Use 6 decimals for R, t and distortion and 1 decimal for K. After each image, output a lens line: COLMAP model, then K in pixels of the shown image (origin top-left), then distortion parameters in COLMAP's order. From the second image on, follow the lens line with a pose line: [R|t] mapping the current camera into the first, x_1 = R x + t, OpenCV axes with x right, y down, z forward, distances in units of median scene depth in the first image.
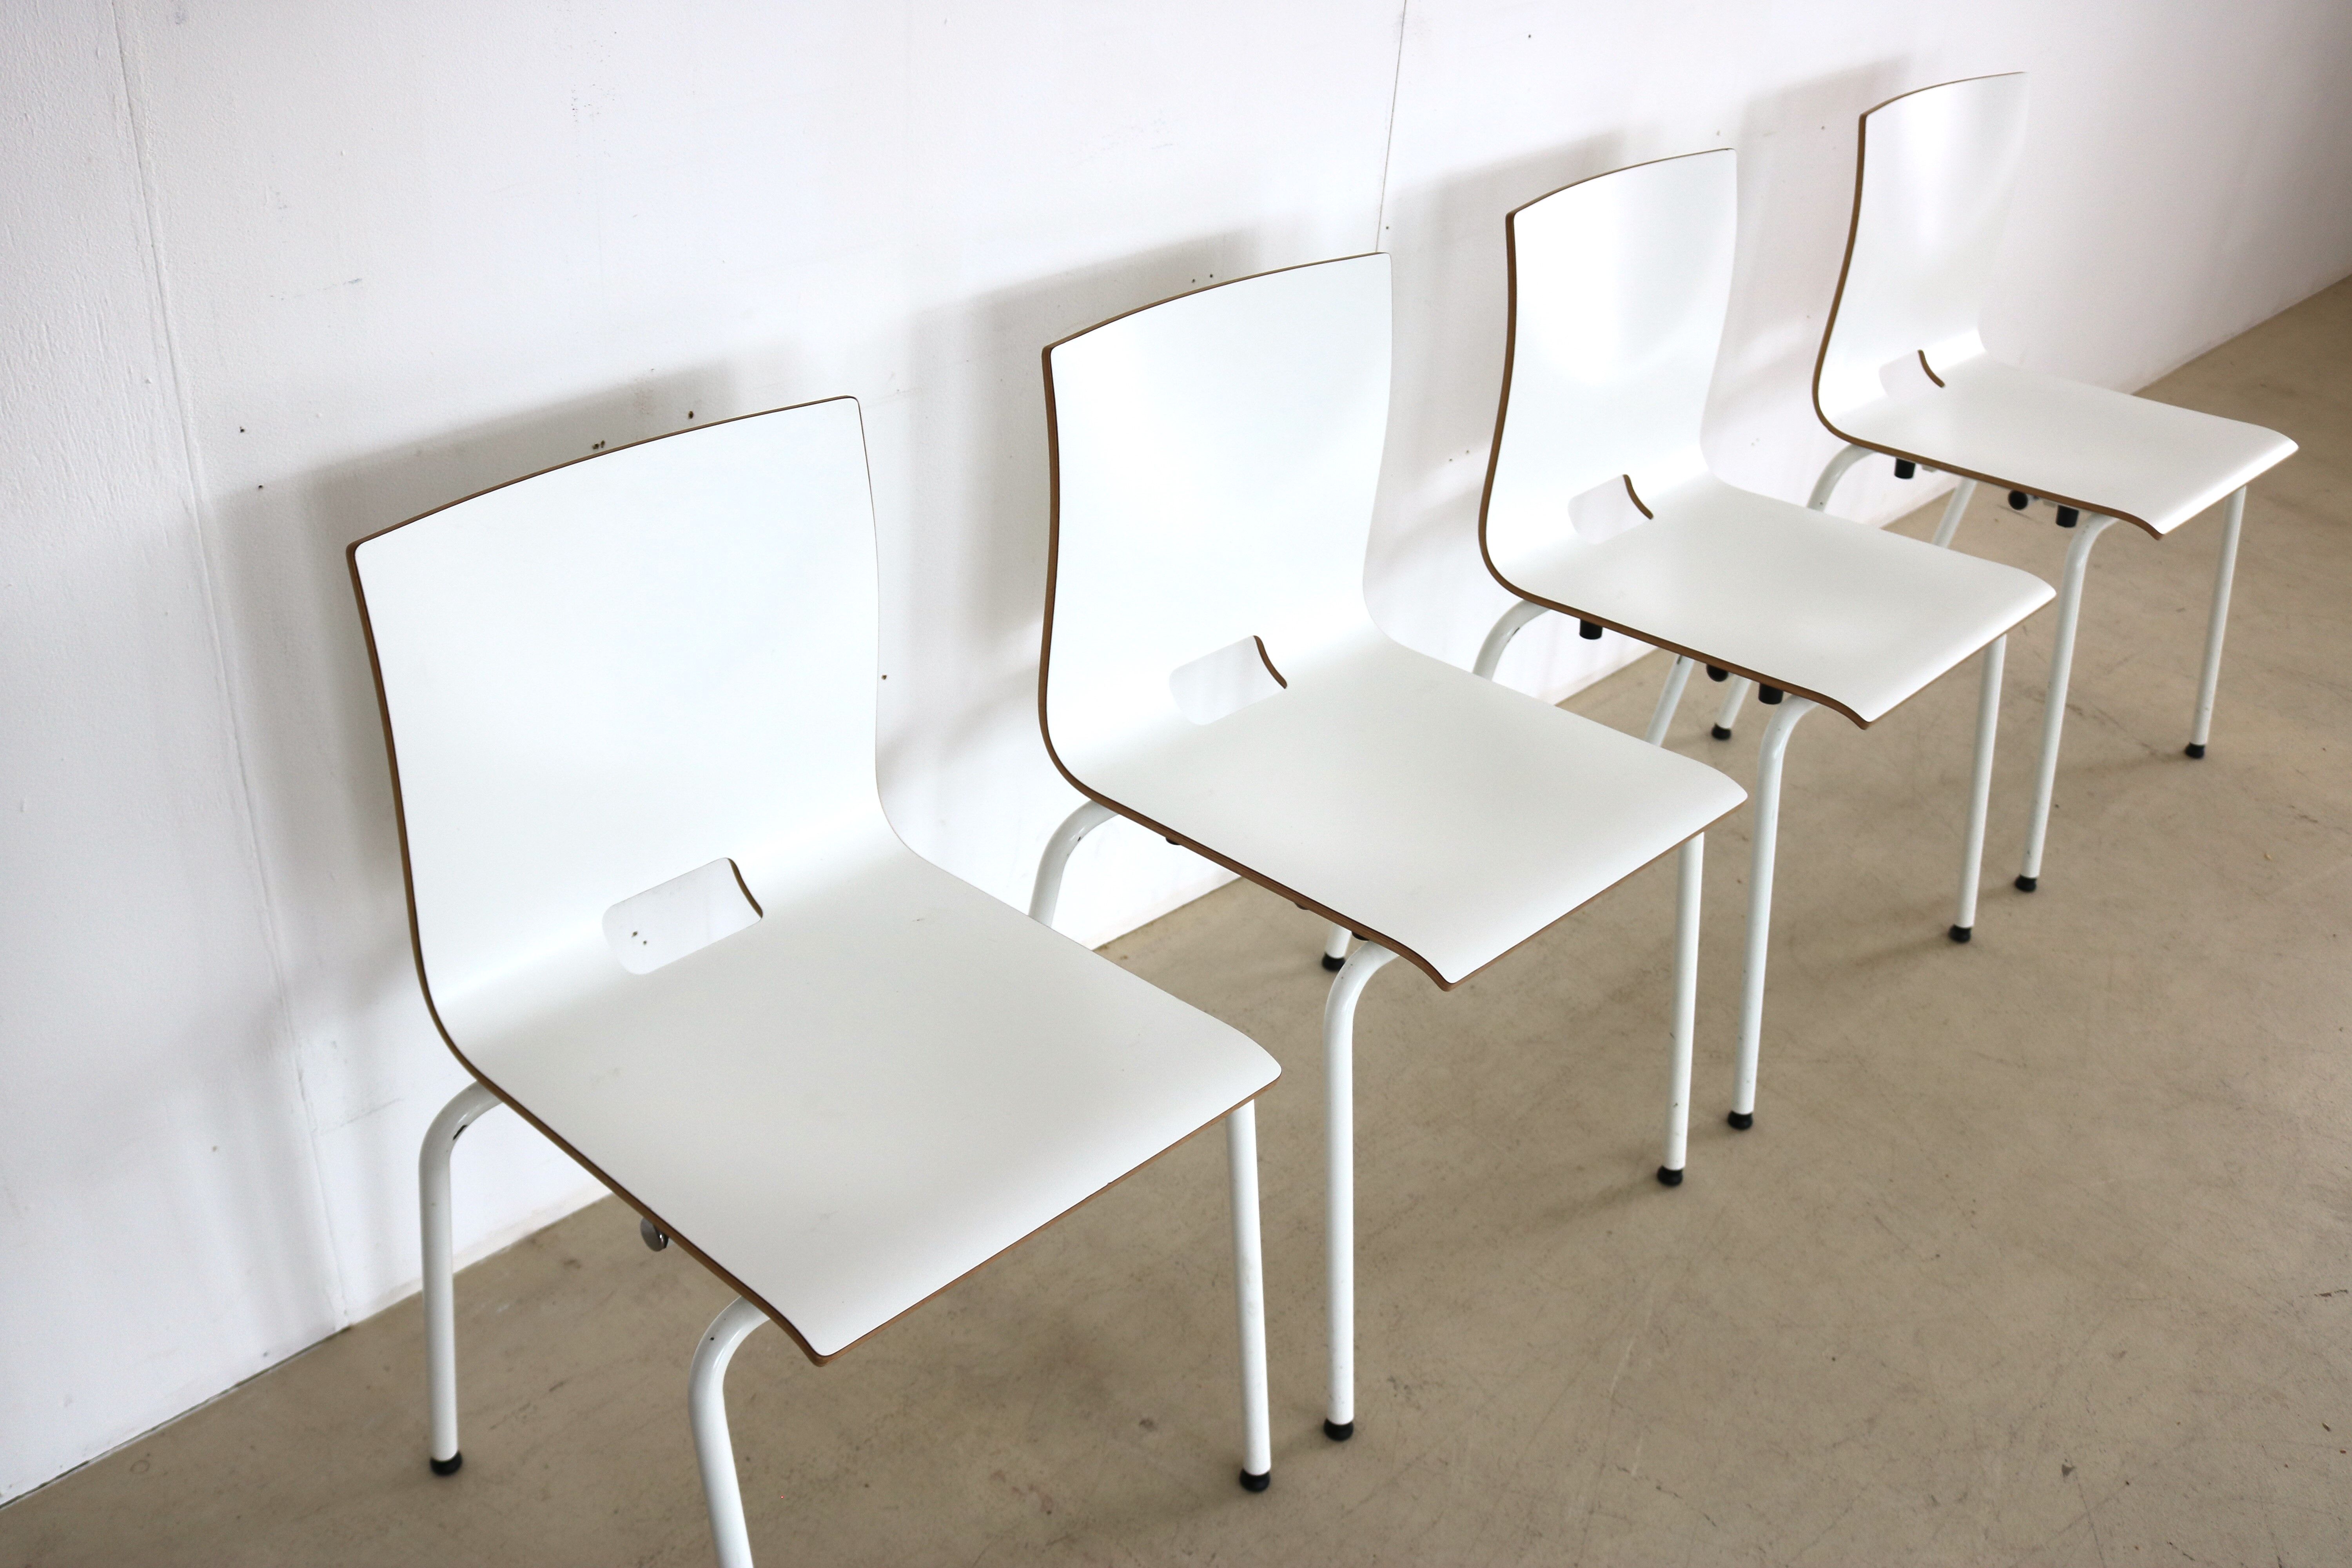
lens RADIAL K [[2248.1, 0, 1158.4], [0, 2248.1, 808.3], [0, 0, 1]] dist [-0.086048, 0.000000]
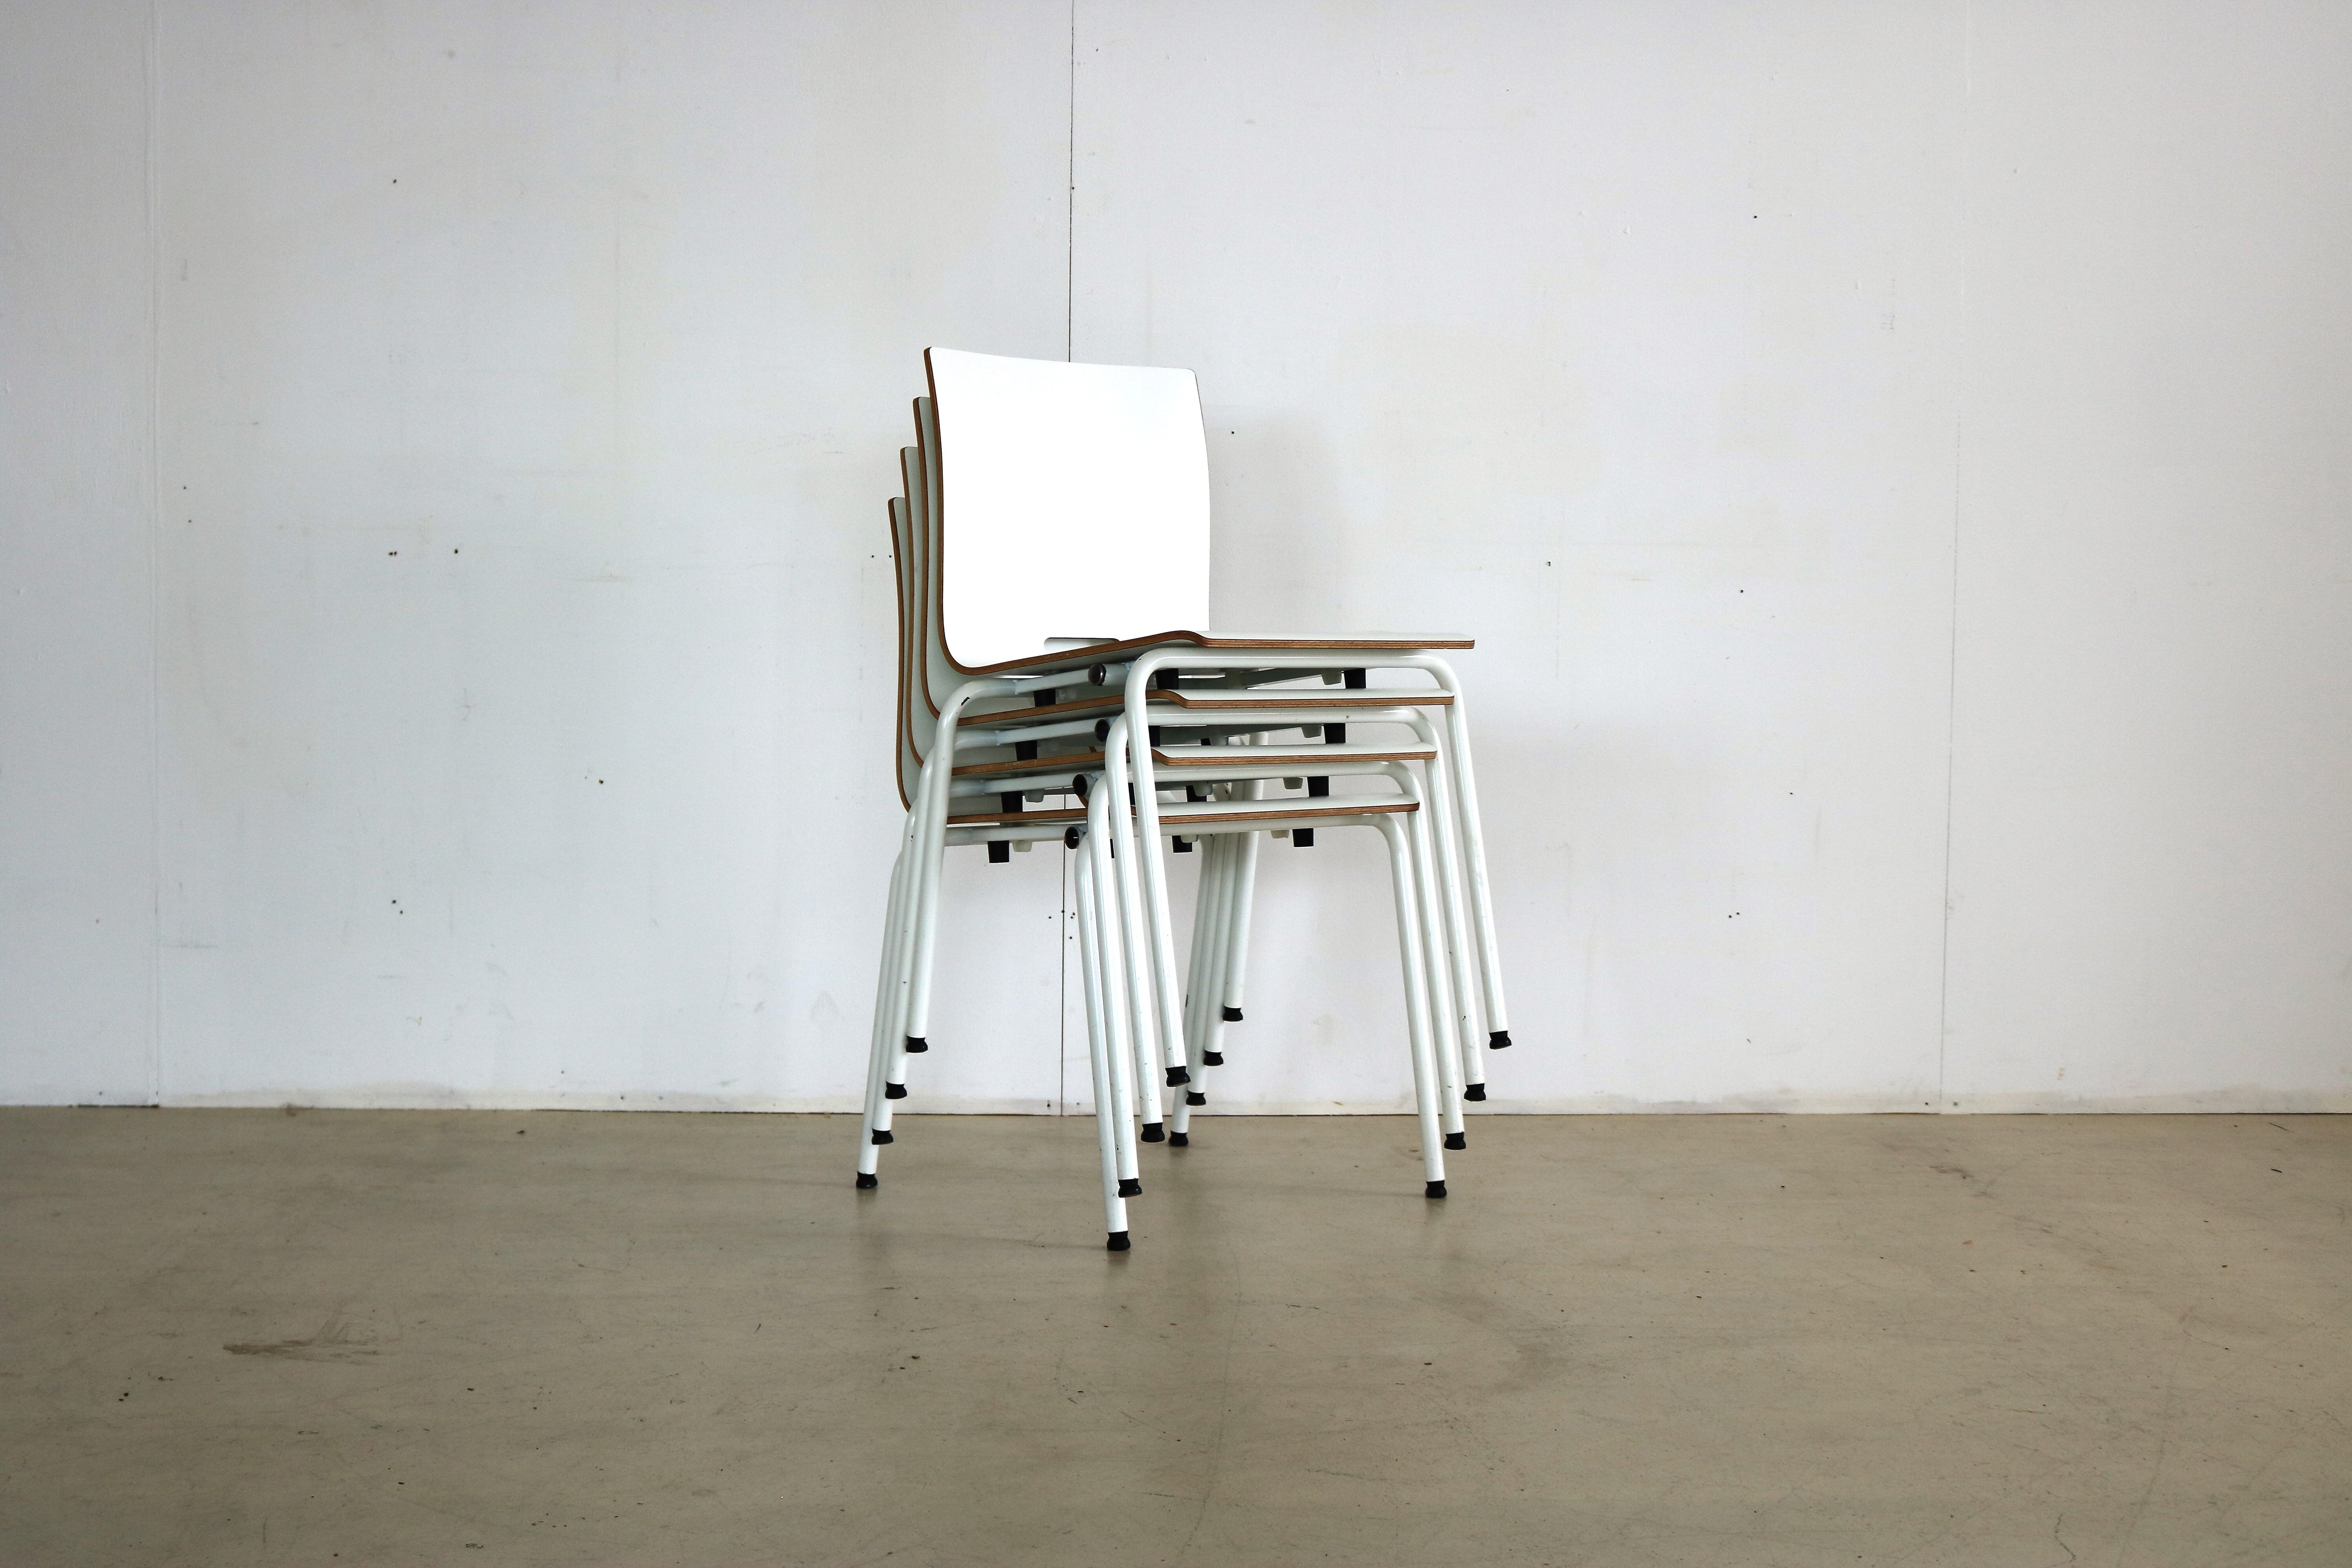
lens RADIAL K [[3250.0, 0, 1182.0], [0, 3250.0, 832.1], [0, 0, 1]] dist [-0.077224, 0.000000]
pose [[0.749576, -0.010051, -0.661842, 1.655390], [-0.327768, 0.863055, -0.384324, 0.697210], [0.575068, 0.505010, 0.643631, -0.133148]]
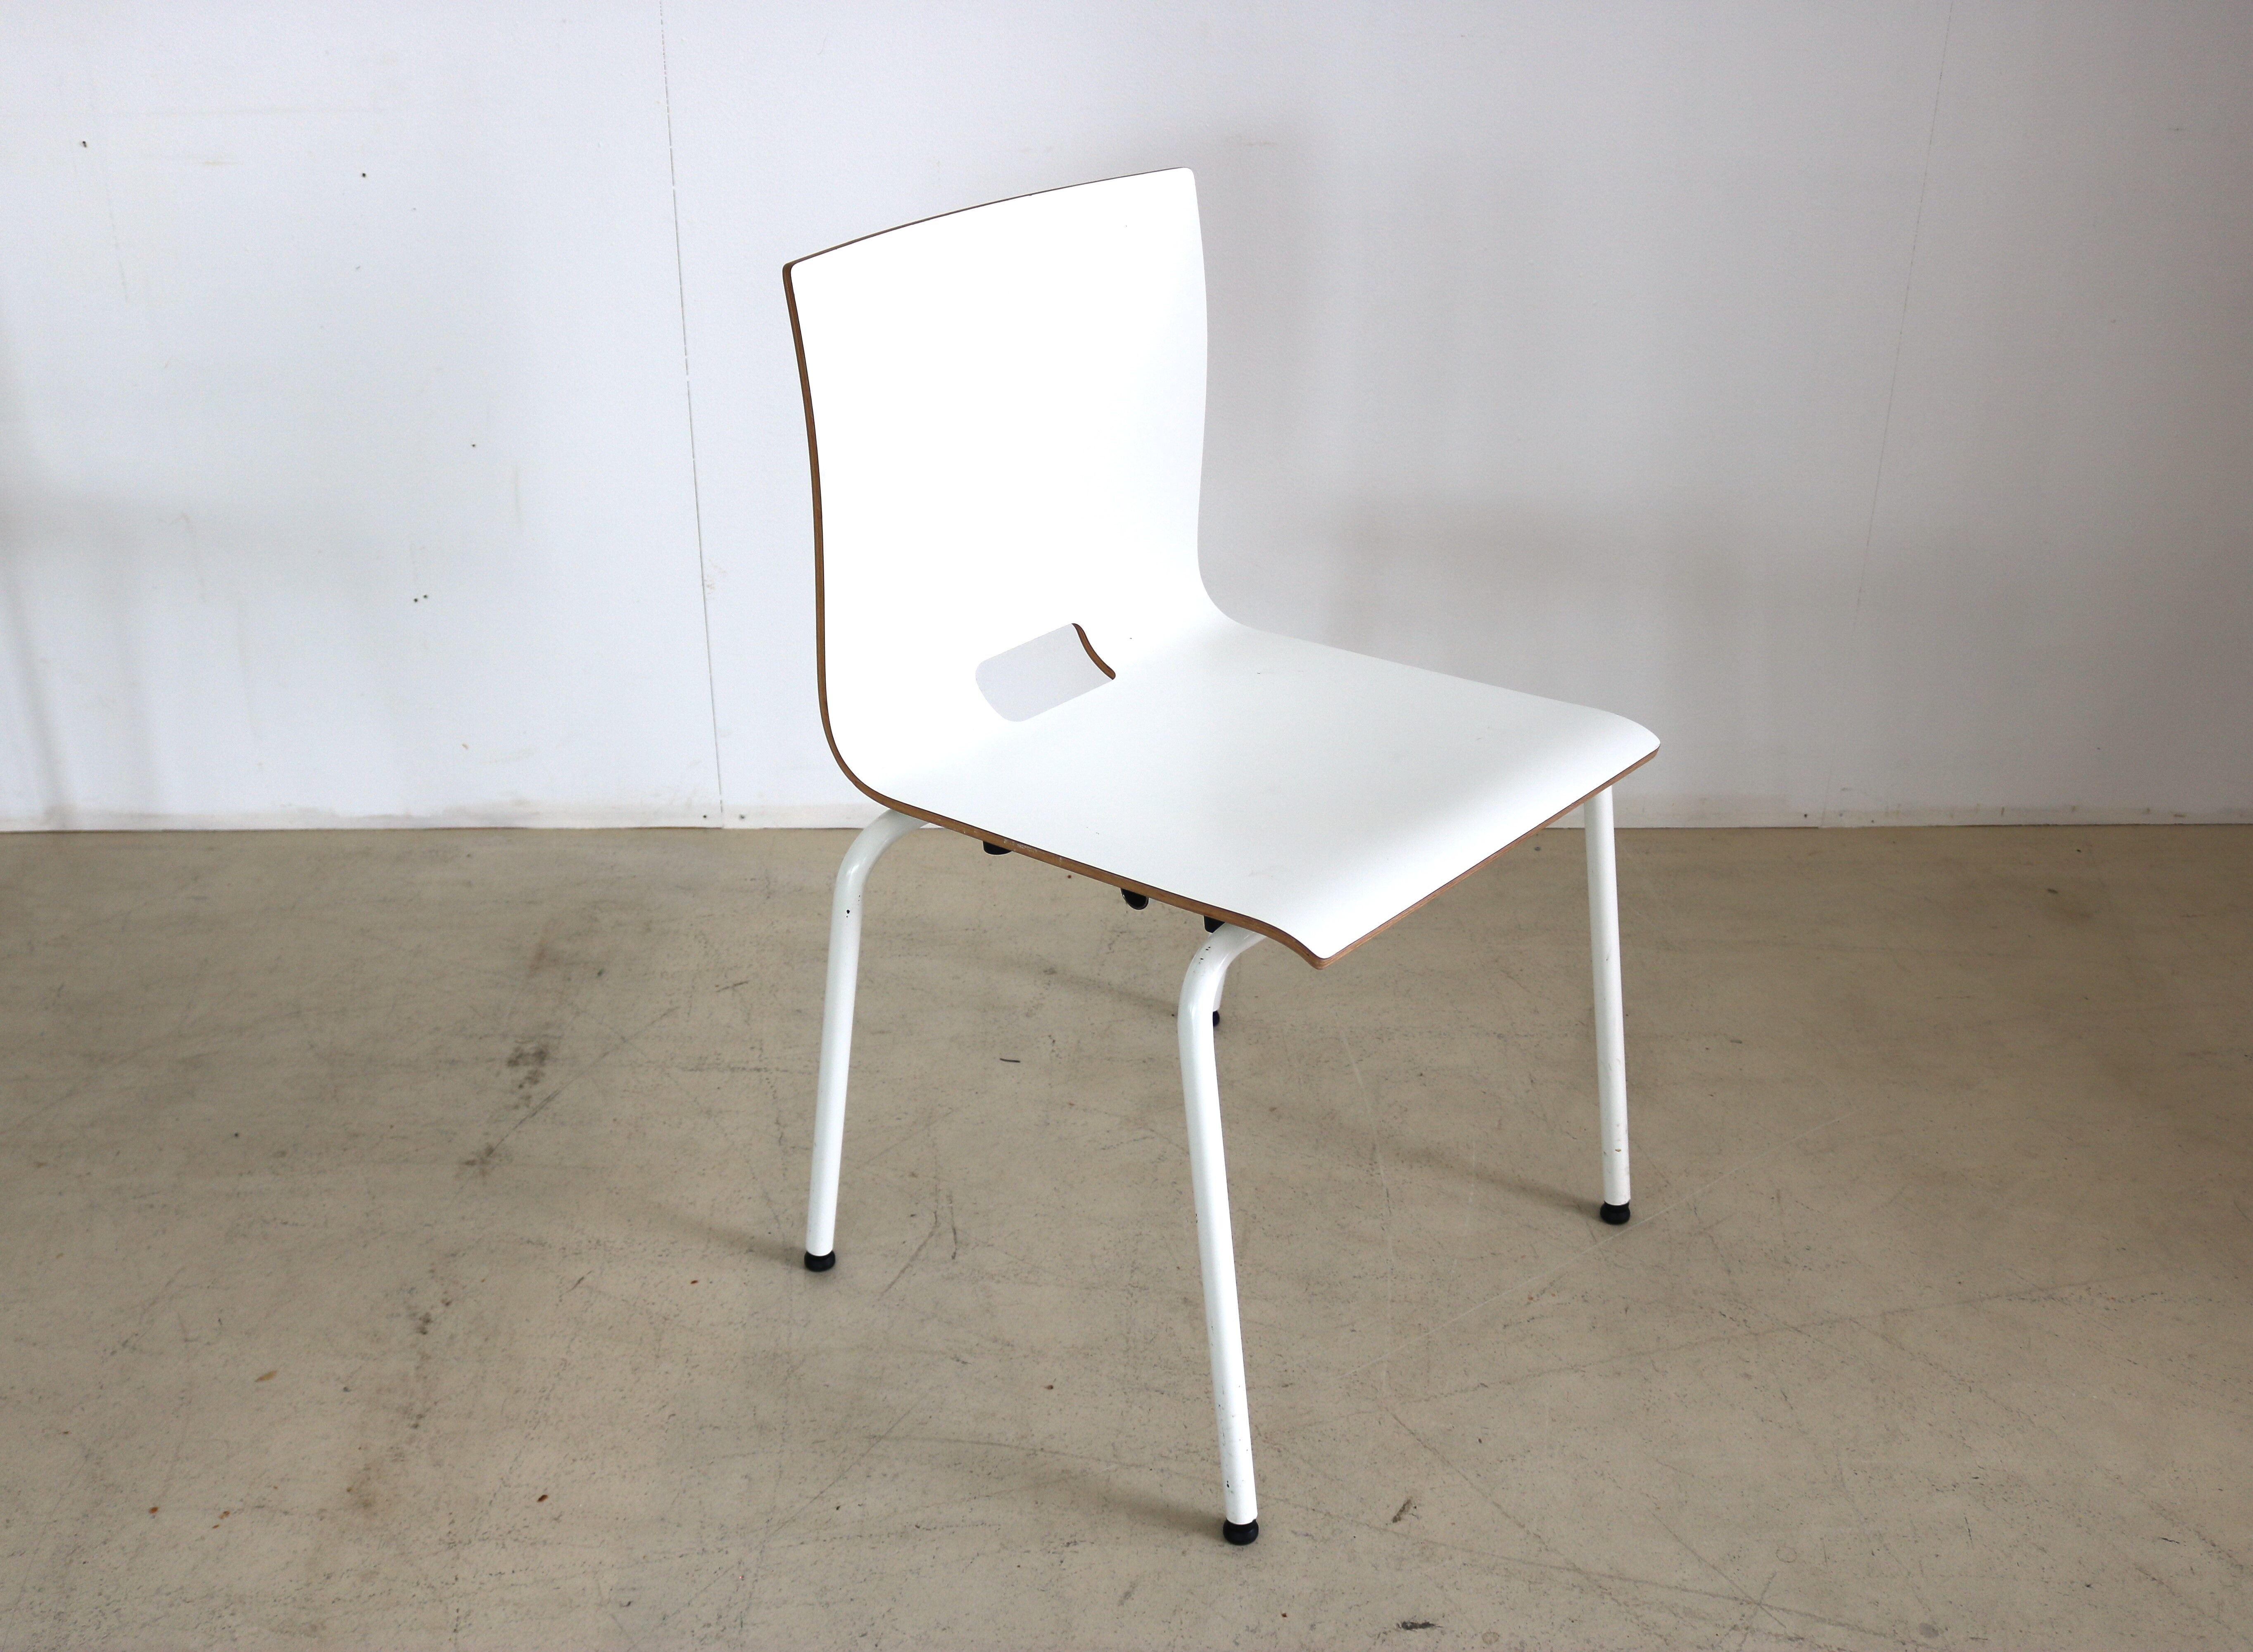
lens RADIAL K [[2406.7, 0, 1110.1], [0, 2406.7, 848.8], [0, 0, 1]] dist [-0.090043, 0.000000]
pose [[0.717338, 0.286483, -0.635101, 1.562285], [-0.346646, 0.937472, 0.031345, -0.307379], [0.604369, 0.197670, 0.771793, 0.849211]]
